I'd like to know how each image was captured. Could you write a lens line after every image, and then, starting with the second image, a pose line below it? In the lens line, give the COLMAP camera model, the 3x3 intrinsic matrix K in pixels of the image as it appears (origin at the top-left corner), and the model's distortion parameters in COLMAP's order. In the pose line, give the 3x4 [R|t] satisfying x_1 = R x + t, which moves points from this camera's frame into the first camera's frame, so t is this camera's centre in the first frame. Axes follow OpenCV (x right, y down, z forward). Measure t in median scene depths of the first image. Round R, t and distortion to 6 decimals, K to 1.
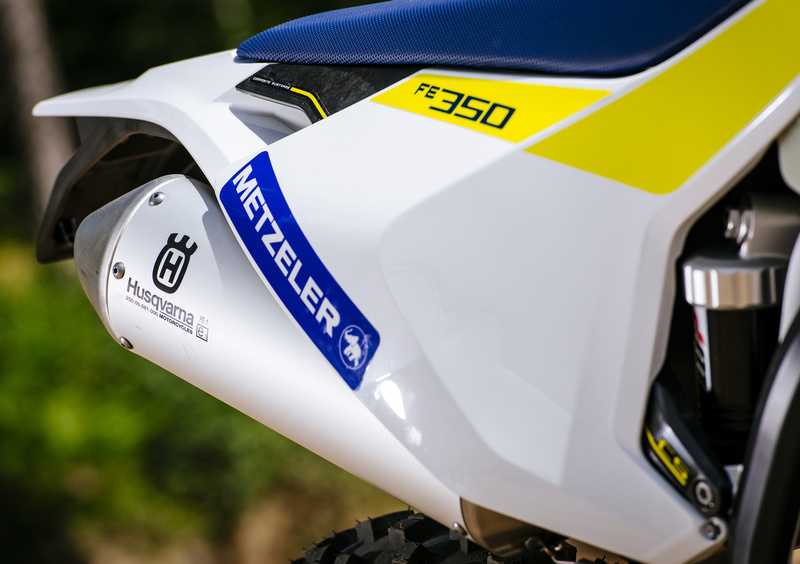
lens RADIAL K [[4889.5, 0, 400.1], [0, 4889.5, 282.1], [0, 0, 1]] dist [-0.185083, 0.000000]
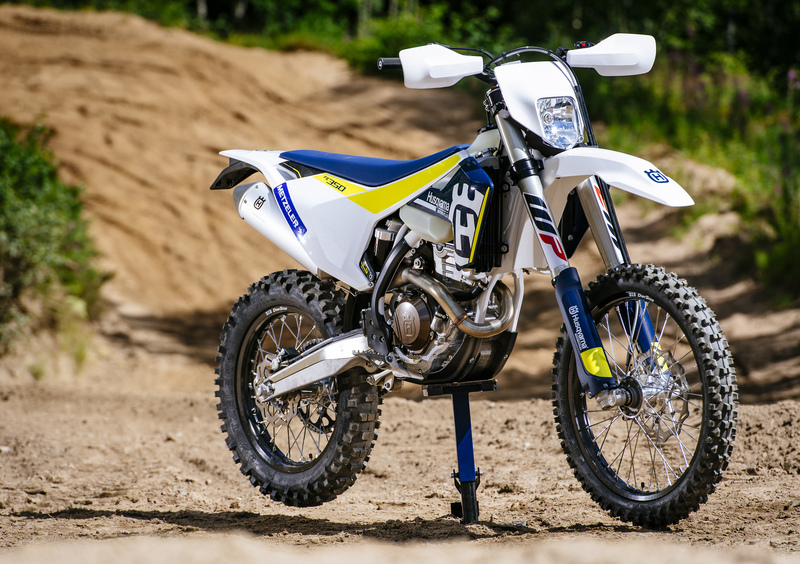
lens RADIAL K [[4889.5, 0, 400.1], [0, 4889.5, 281.6], [0, 0, 1]] dist [-0.185083, 0.000000]
pose [[0.978492, 0.189257, 0.082068, -0.280158], [-0.192173, 0.980928, 0.029150, -0.090080], [-0.074985, -0.044295, 0.996200, -3.505329]]
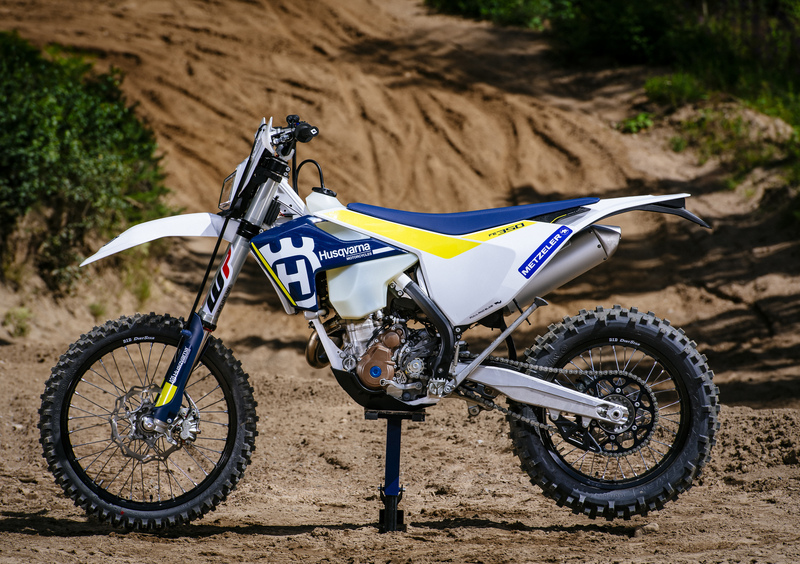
lens RADIAL K [[4889.5, 0, 398.4], [0, 4889.5, 280.3], [0, 0, 1]] dist [-0.185083, 0.000000]
pose [[0.974904, 0.213004, 0.064745, -0.181859], [-0.216470, 0.974891, 0.052234, -0.298255], [-0.051993, -0.064939, 0.996534, -4.227656]]
